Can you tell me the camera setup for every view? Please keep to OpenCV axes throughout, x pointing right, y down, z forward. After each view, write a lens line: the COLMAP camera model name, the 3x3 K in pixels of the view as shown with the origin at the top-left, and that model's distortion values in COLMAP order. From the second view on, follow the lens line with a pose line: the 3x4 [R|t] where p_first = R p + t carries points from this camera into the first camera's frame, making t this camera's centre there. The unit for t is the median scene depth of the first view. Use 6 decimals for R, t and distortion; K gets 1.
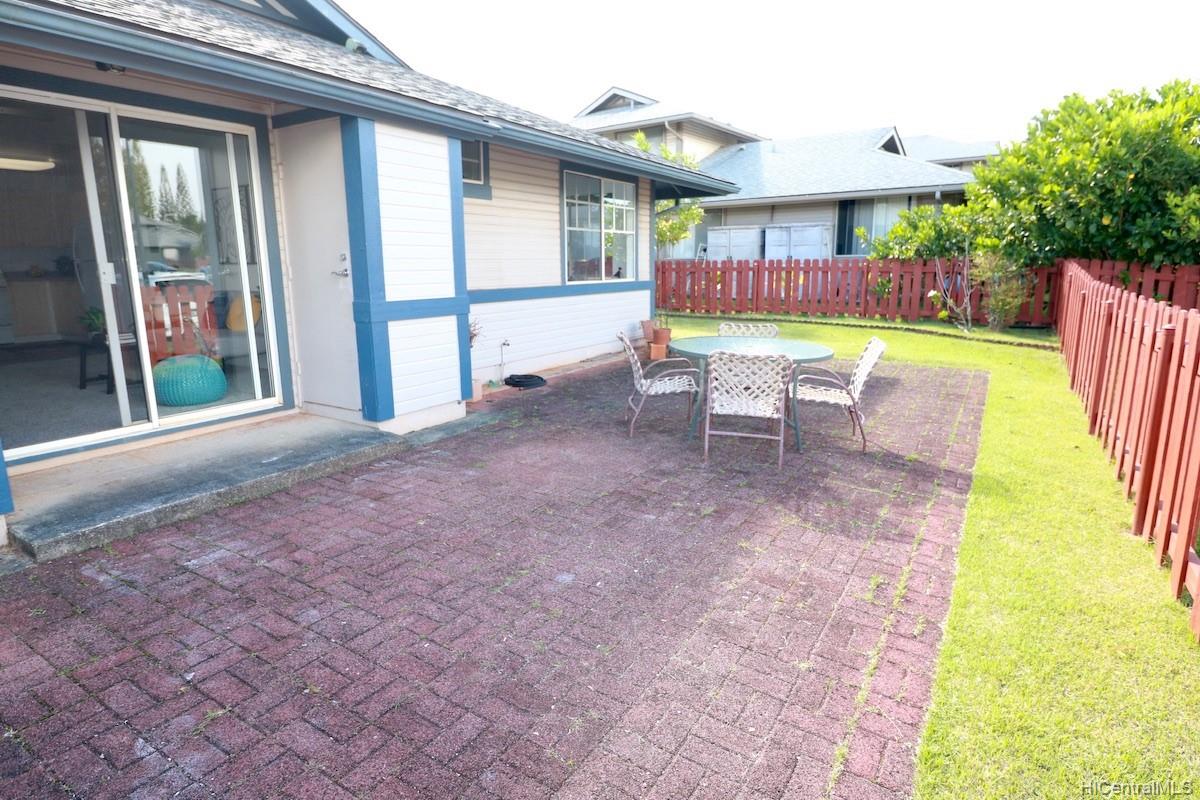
lens RADIAL K [[659.3, 0, 585.1], [0, 659.3, 395.5], [0, 0, 1]] dist [-0.003367, 0.000197]
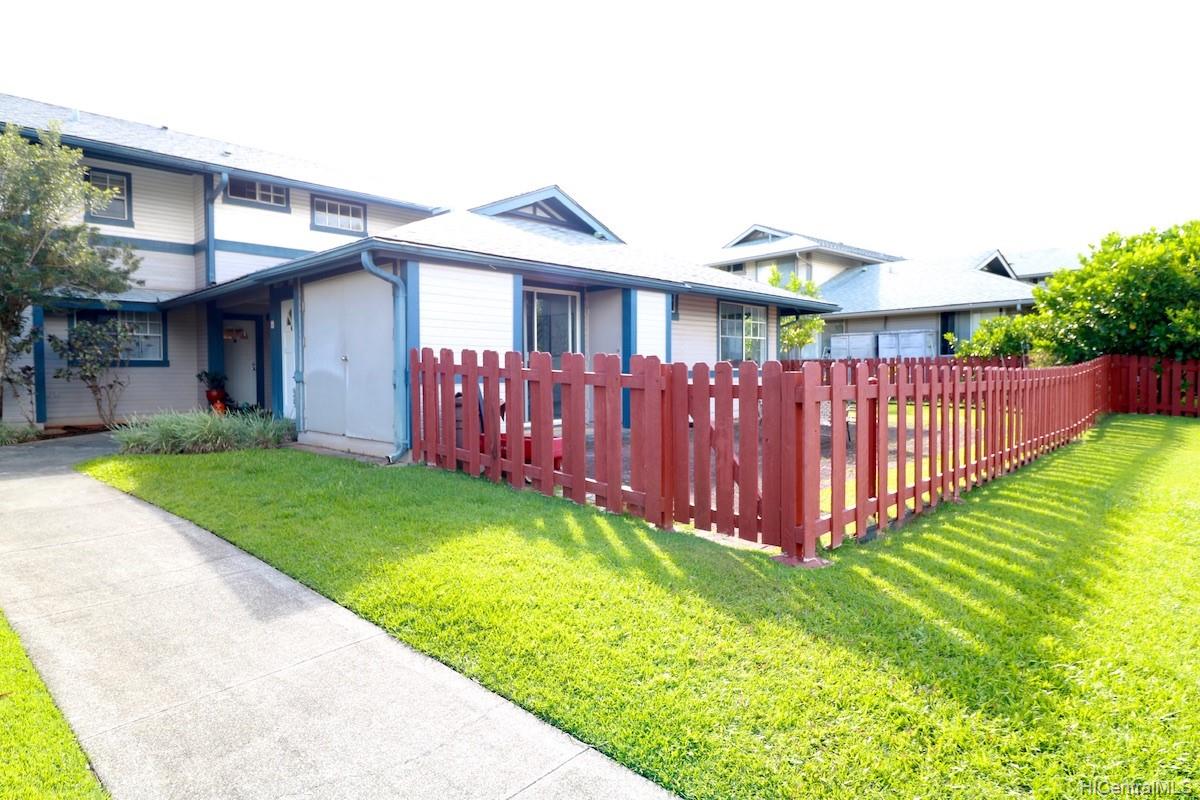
lens RADIAL K [[636.4, 0, 597.5], [0, 636.4, 394.4], [0, 0, 1]] dist [0.000067, -0.000348]
pose [[0.979501, 0.009144, -0.201233, -0.007256], [-0.040502, 0.987508, -0.152272, 0.112103], [0.197327, 0.157301, 0.967636, -0.446361]]
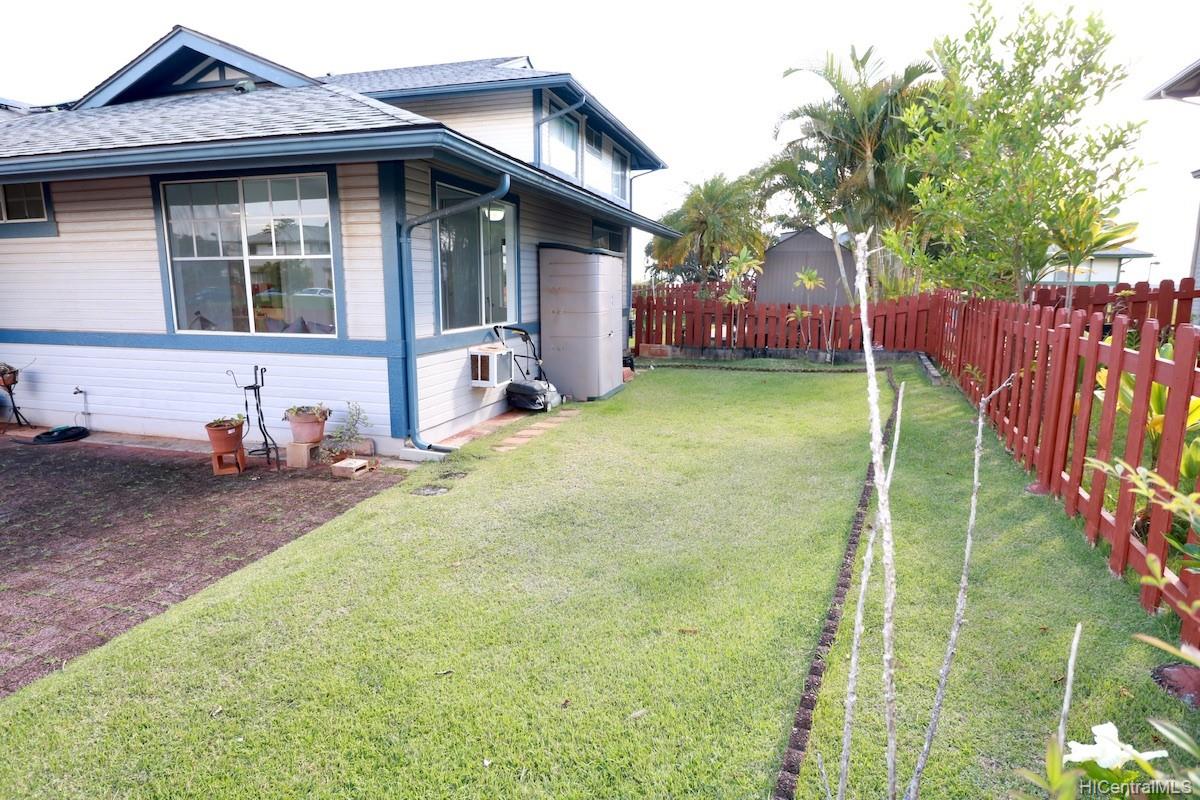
lens RADIAL K [[636.4, 0, 597.5], [0, 636.4, 394.4], [0, 0, 1]] dist [0.000067, -0.000348]
pose [[0.271910, 0.179527, -0.945429, 0.649435], [-0.190964, 0.972973, 0.129835, -0.231994], [0.943185, 0.145240, 0.298844, 1.008289]]
